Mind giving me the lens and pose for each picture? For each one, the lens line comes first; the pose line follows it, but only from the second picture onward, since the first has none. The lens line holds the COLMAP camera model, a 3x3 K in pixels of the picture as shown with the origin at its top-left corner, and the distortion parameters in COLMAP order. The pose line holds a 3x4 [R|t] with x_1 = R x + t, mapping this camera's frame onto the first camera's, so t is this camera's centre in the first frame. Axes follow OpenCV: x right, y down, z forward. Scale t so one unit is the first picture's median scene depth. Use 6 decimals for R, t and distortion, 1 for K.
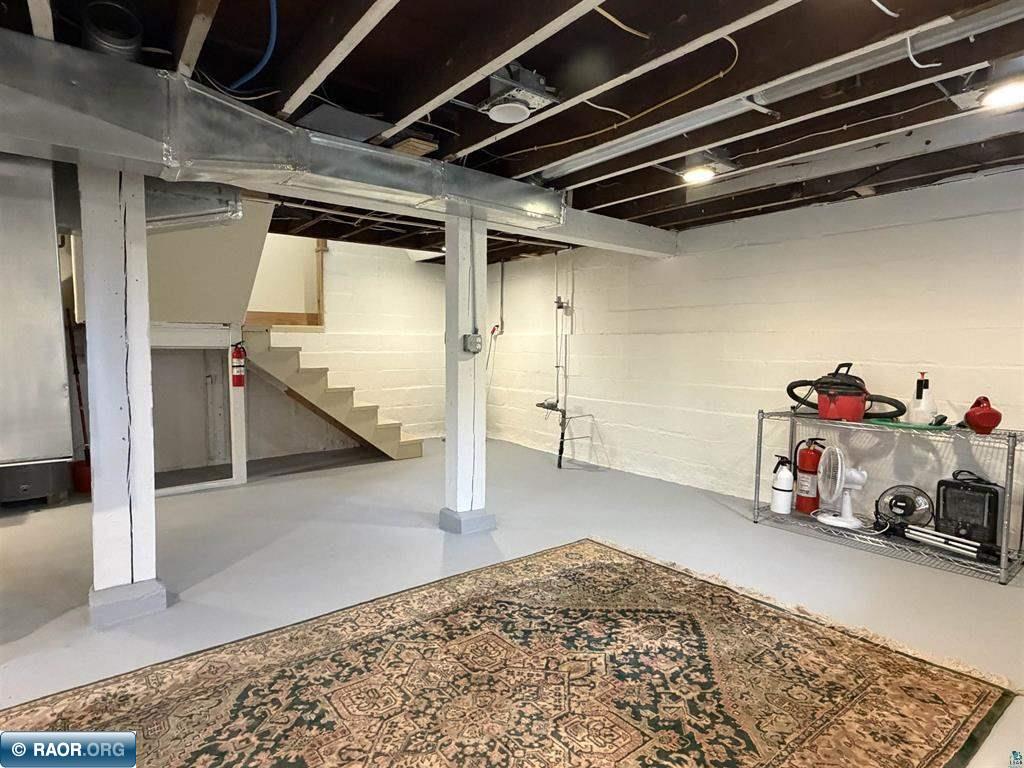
lens RADIAL K [[540.1, 0, 516.1], [0, 540.1, 383.9], [0, 0, 1]] dist [-0.001686, 0.001001]
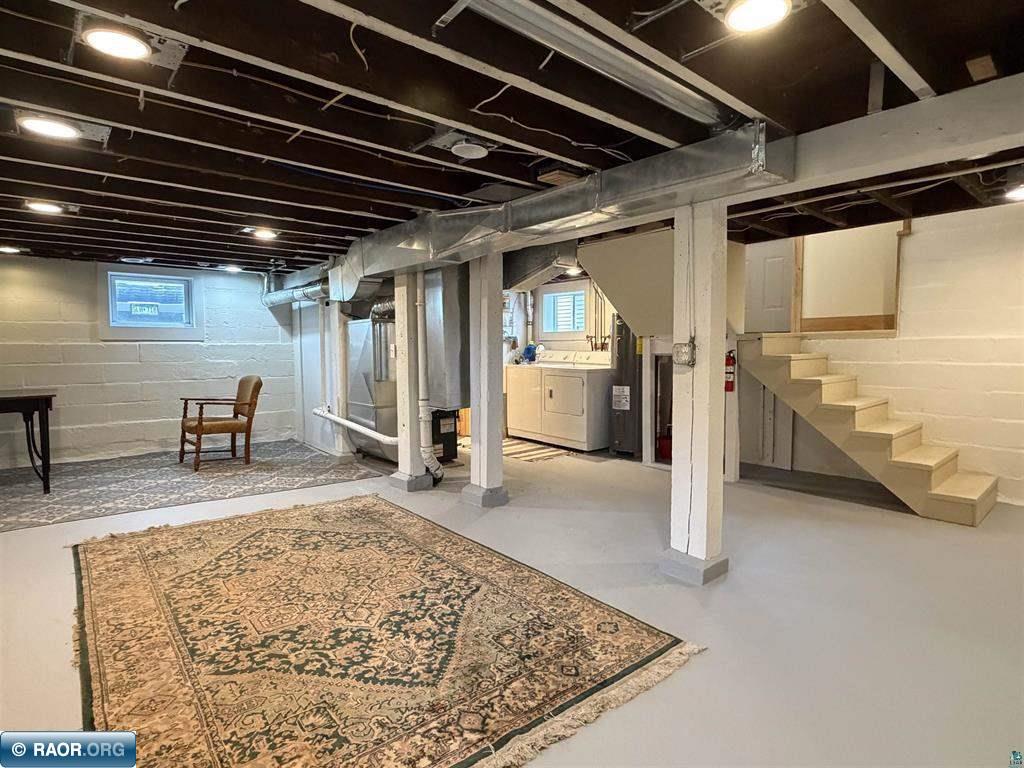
lens RADIAL K [[553.1, 0, 521.5], [0, 553.1, 381.1], [0, 0, 1]] dist [-0.001304, 0.000004]
pose [[0.042412, 0.055245, -0.997572, 1.215107], [-0.072232, 0.996027, 0.052089, -0.093219], [0.996486, 0.069848, 0.046234, 1.130068]]
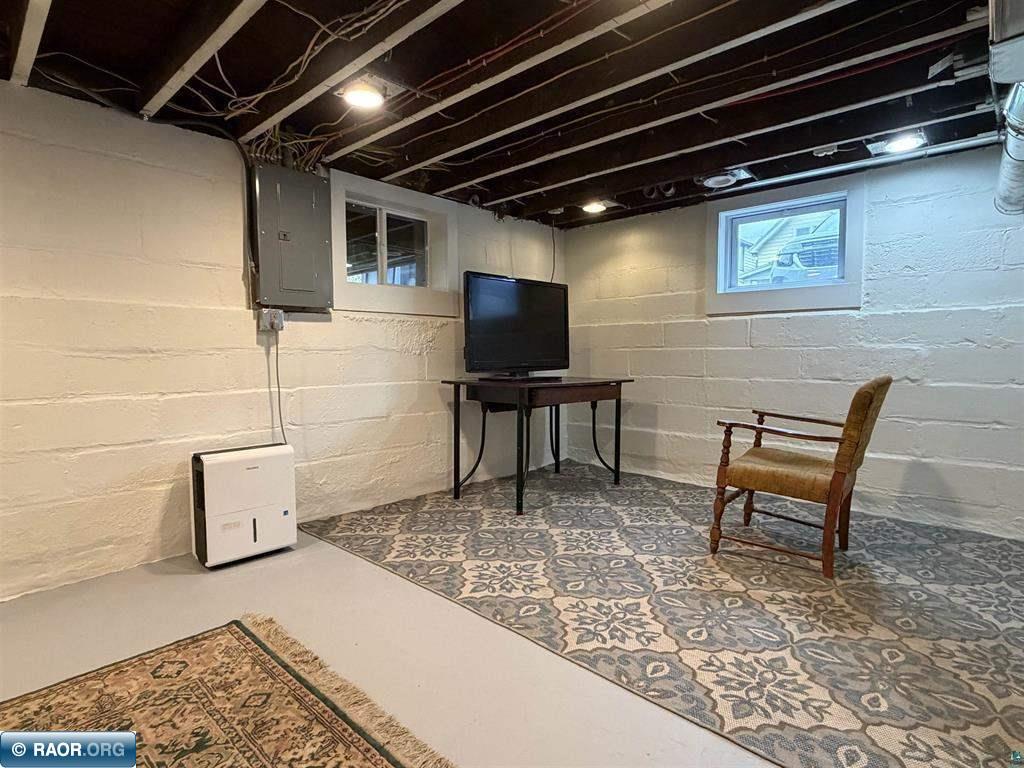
lens RADIAL K [[540.1, 0, 516.1], [0, 540.1, 383.9], [0, 0, 1]] dist [-0.001686, 0.001001]
pose [[-0.988293, 0.005430, -0.152469, -0.624633], [-0.014472, 0.991524, 0.129118, -0.001254], [0.151878, 0.129813, -0.979838, 0.929786]]
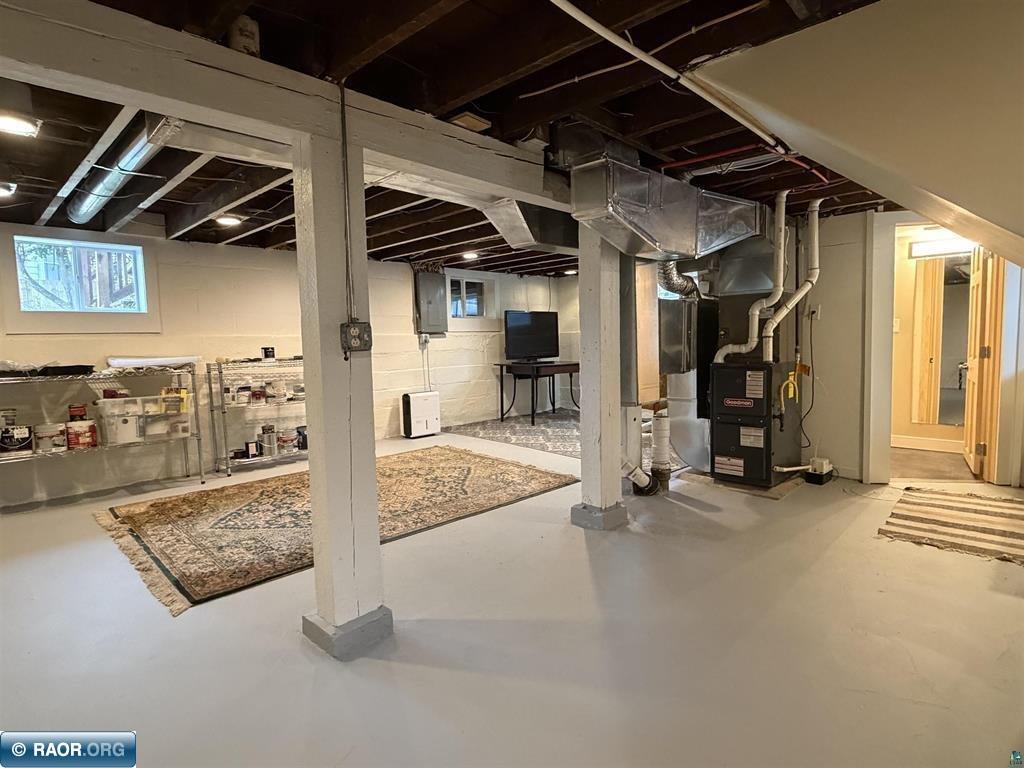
lens RADIAL K [[553.3, 0, 510.8], [0, 553.3, 382.4], [0, 0, 1]] dist [-0.002998, 0.002021]
pose [[-0.993079, 0.021150, -0.115530, -0.353248], [0.003038, 0.987949, 0.154749, -0.215188], [0.117411, 0.153327, -0.981176, 2.692920]]
